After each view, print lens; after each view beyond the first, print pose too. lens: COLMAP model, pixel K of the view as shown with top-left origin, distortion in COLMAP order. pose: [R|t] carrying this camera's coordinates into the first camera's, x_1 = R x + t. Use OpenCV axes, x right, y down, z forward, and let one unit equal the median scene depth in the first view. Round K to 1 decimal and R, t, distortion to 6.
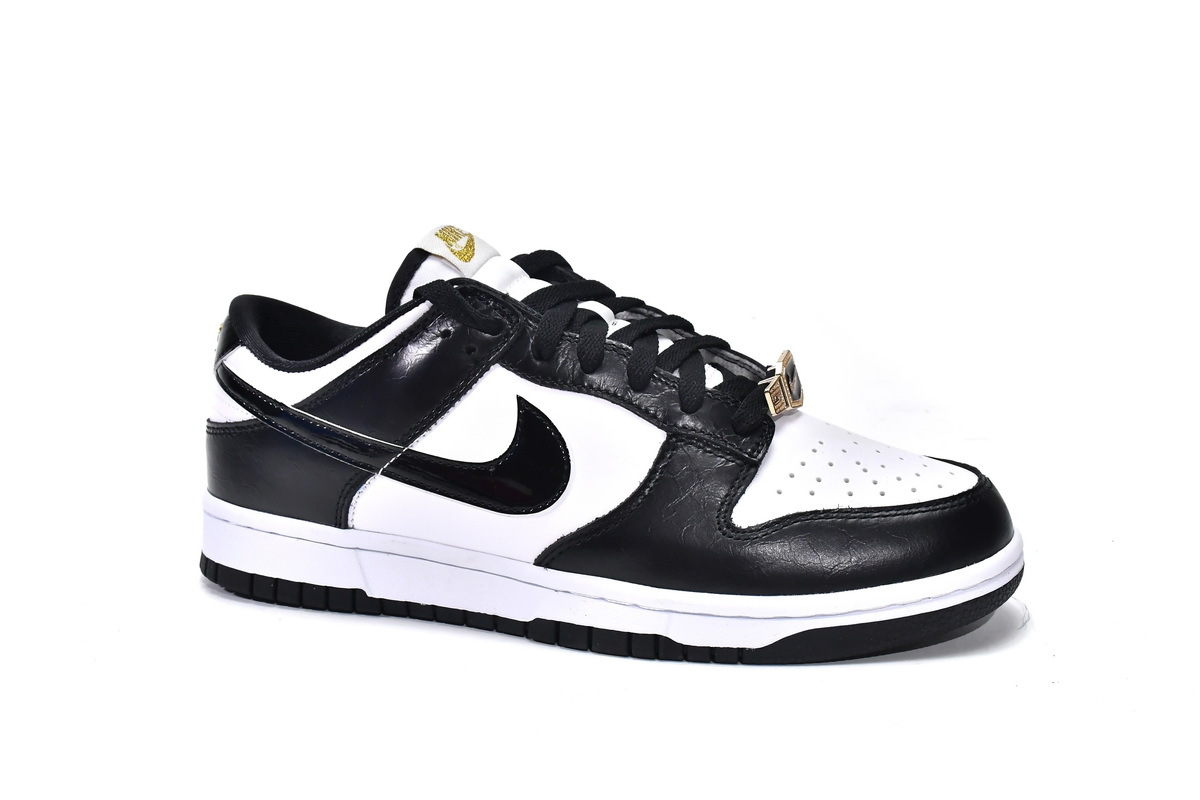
lens RADIAL K [[1542.7, 0, 601.6], [0, 1542.7, 394.2], [0, 0, 1]] dist [-0.075899, 0.000000]
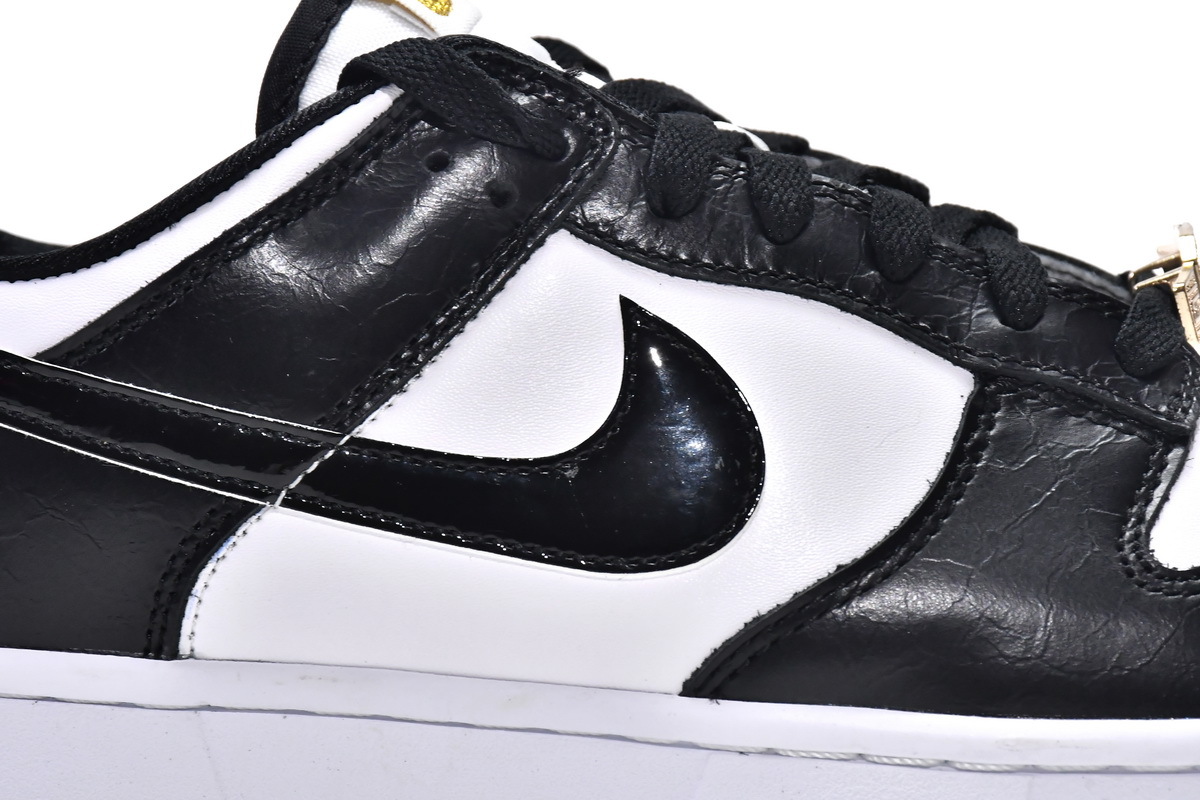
lens RADIAL K [[4803.4, 0, 600.9], [0, 4803.4, 399.6], [0, 0, 1]] dist [0.061651, 0.000000]
pose [[0.968898, -0.007123, 0.247358, -0.386852], [0.052978, 0.982380, -0.179227, 0.264552], [-0.241723, 0.186757, 0.952204, -0.244900]]
